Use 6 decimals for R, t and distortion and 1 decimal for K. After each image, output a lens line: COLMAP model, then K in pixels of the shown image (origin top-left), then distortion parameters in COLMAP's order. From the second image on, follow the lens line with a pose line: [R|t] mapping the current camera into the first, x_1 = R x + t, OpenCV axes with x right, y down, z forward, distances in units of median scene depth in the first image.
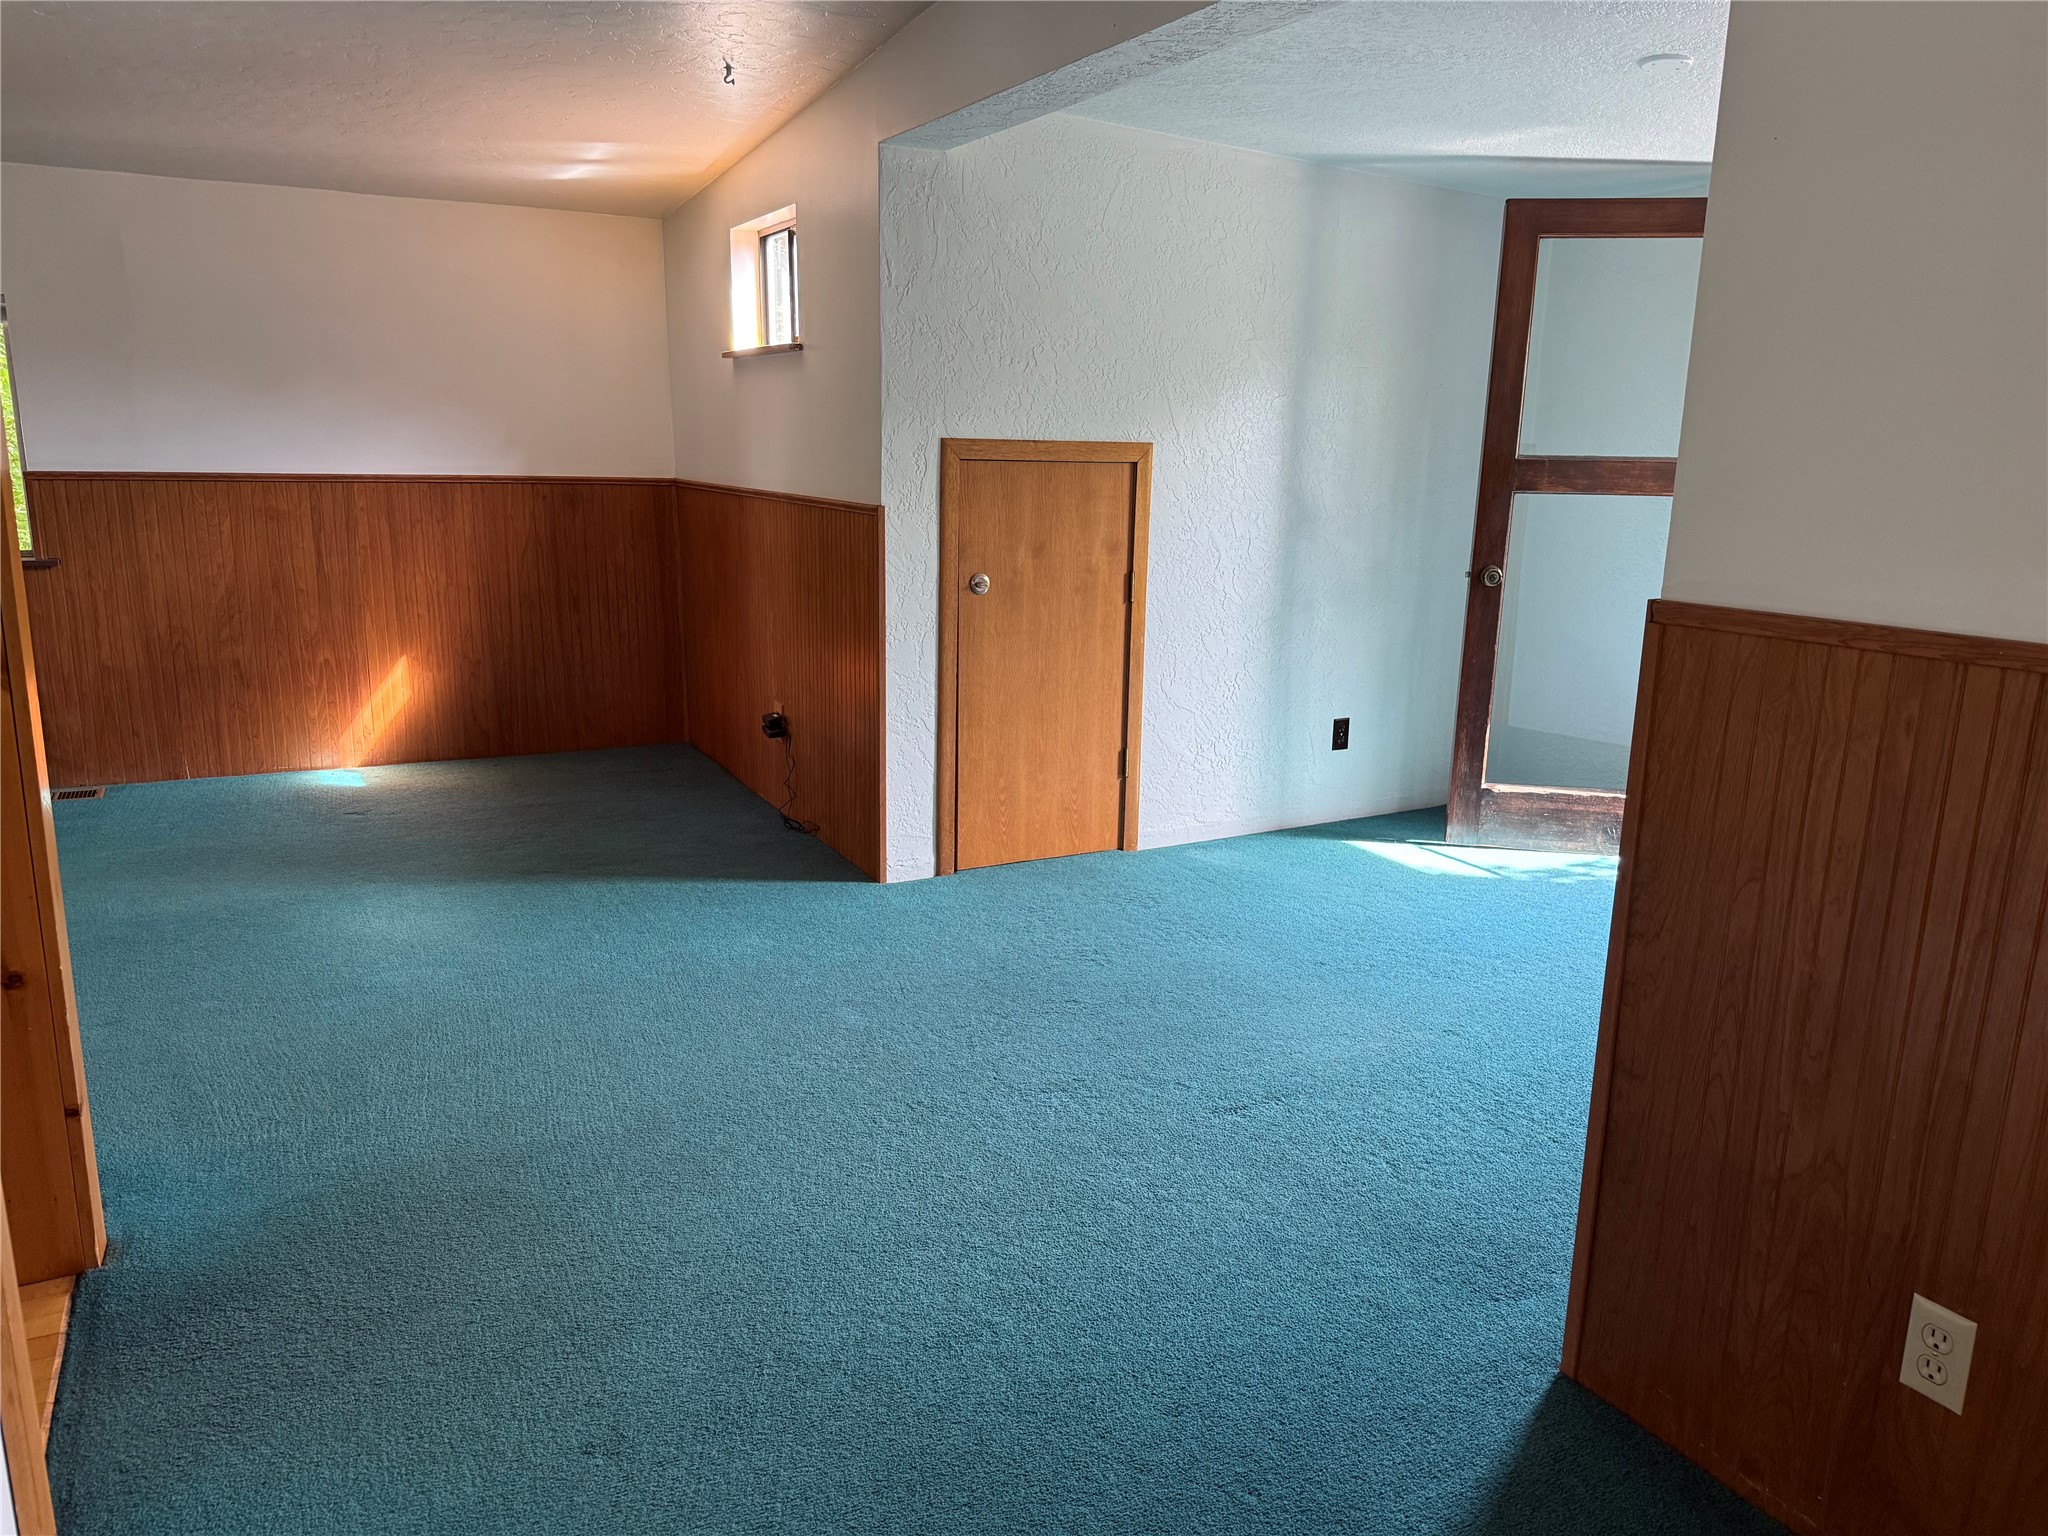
lens RADIAL K [[1450.8, 0, 1028.3], [0, 1450.8, 775.2], [0, 0, 1]] dist [0.043498, -0.029802]
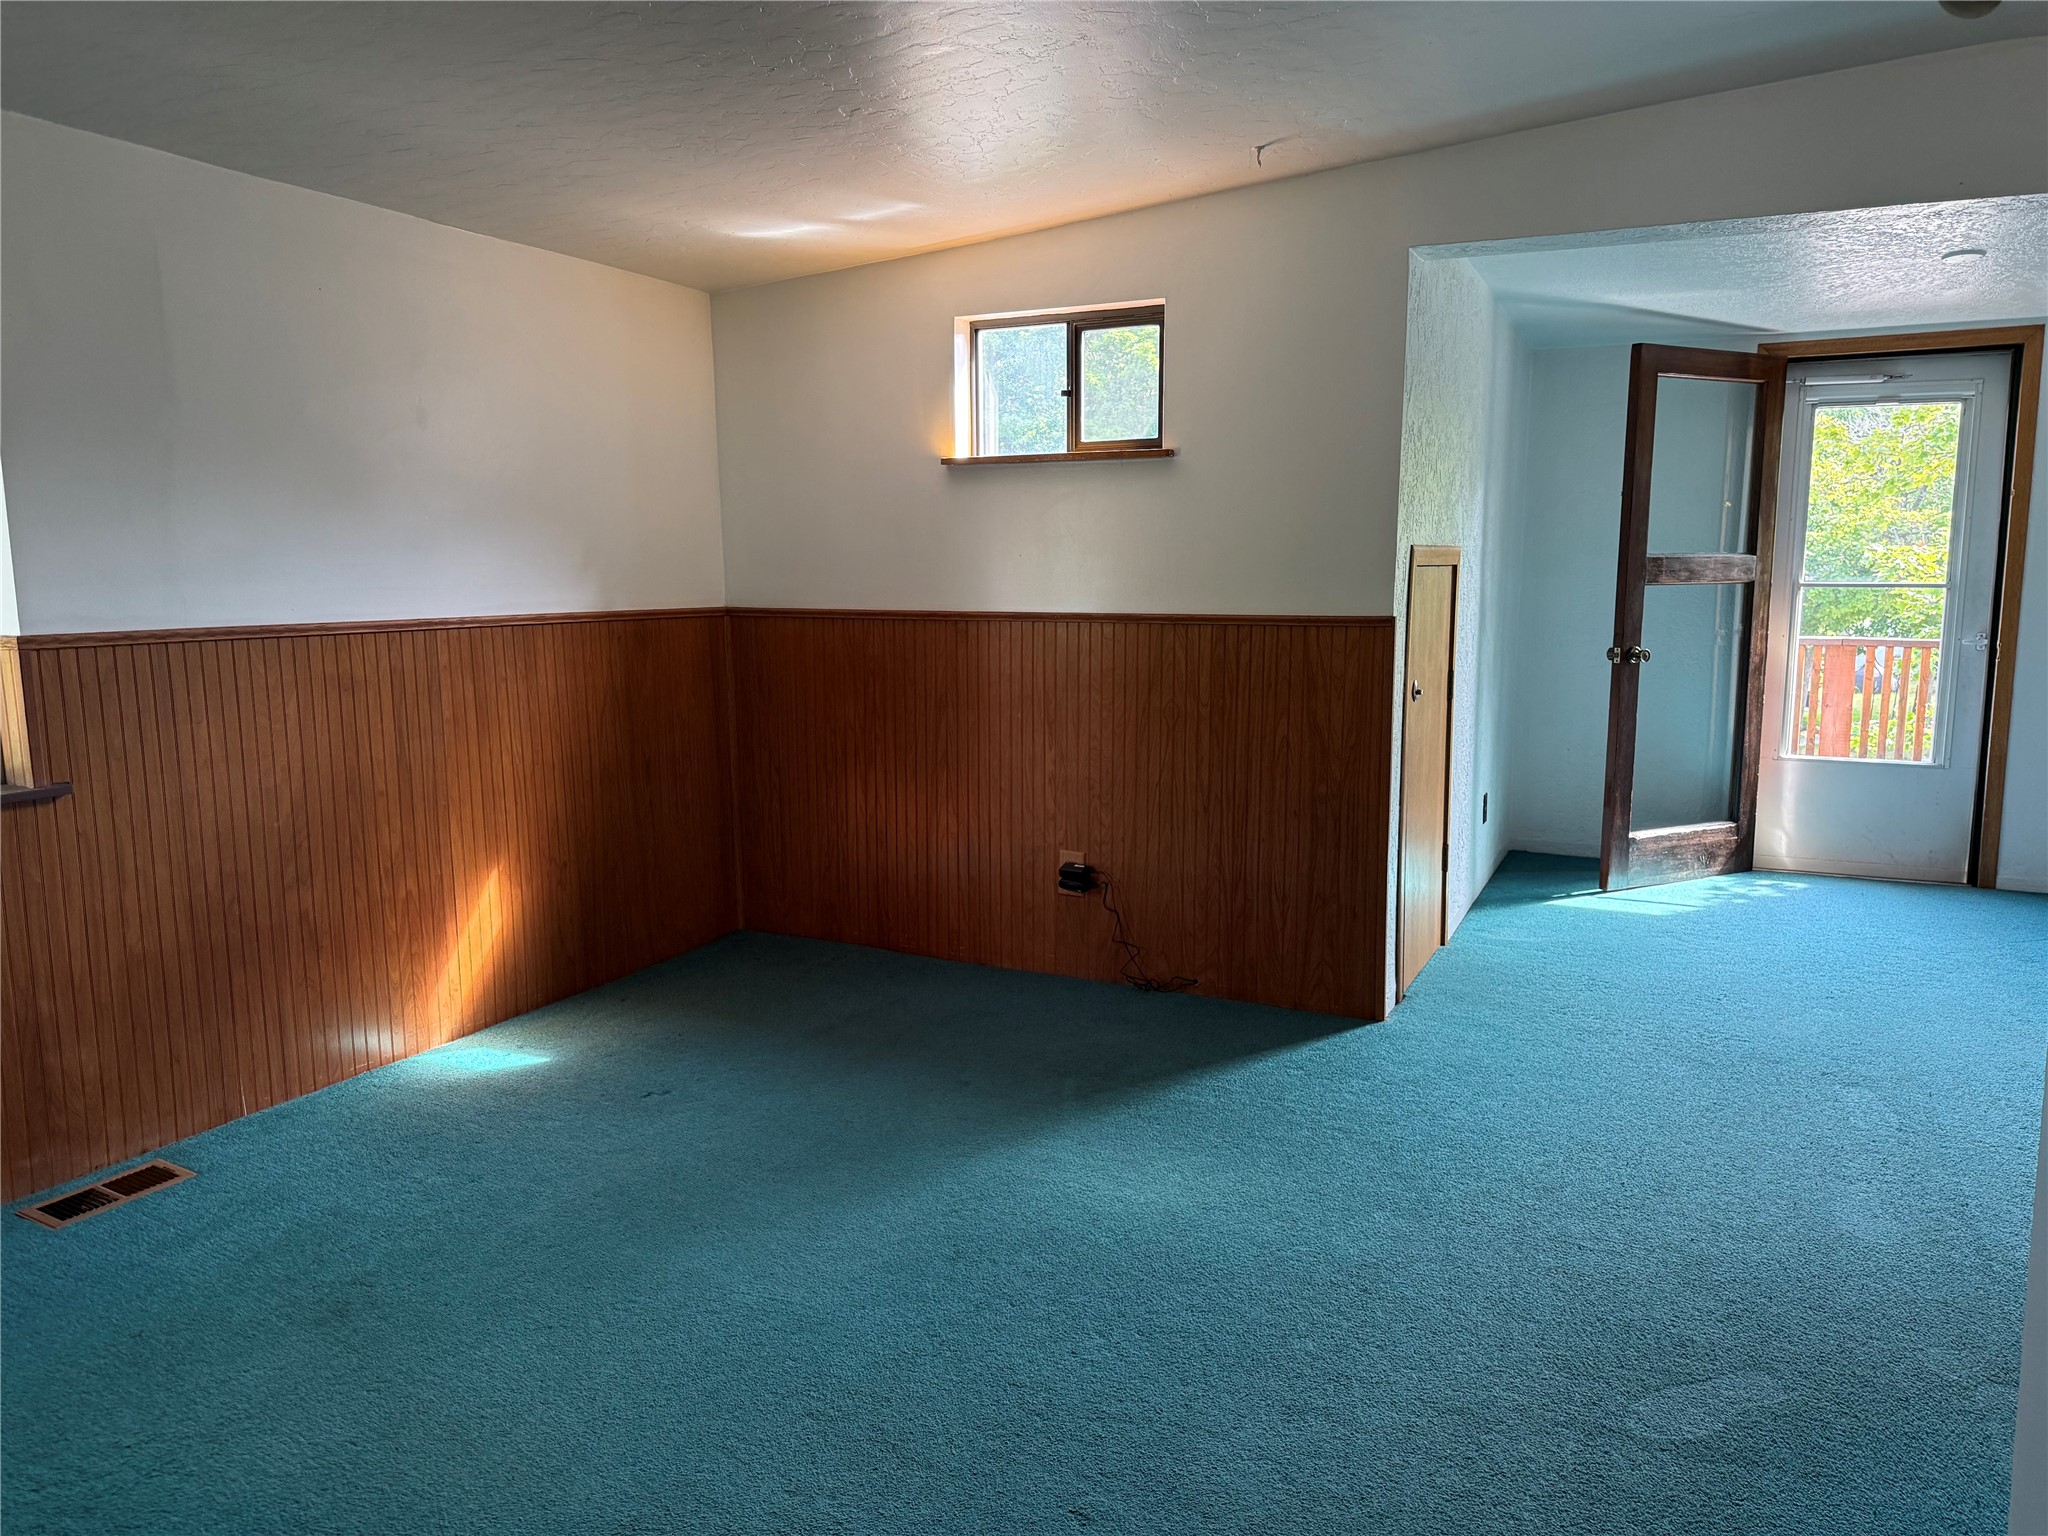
lens RADIAL K [[1450.8, 0, 1024.5], [0, 1450.8, 755.3], [0, 0, 1]] dist [0.043498, -0.029802]
pose [[0.801427, -0.100735, 0.589549, -0.685853], [0.150393, 0.987984, -0.035628, -0.079197], [-0.578876, 0.117217, 0.806947, 0.305655]]
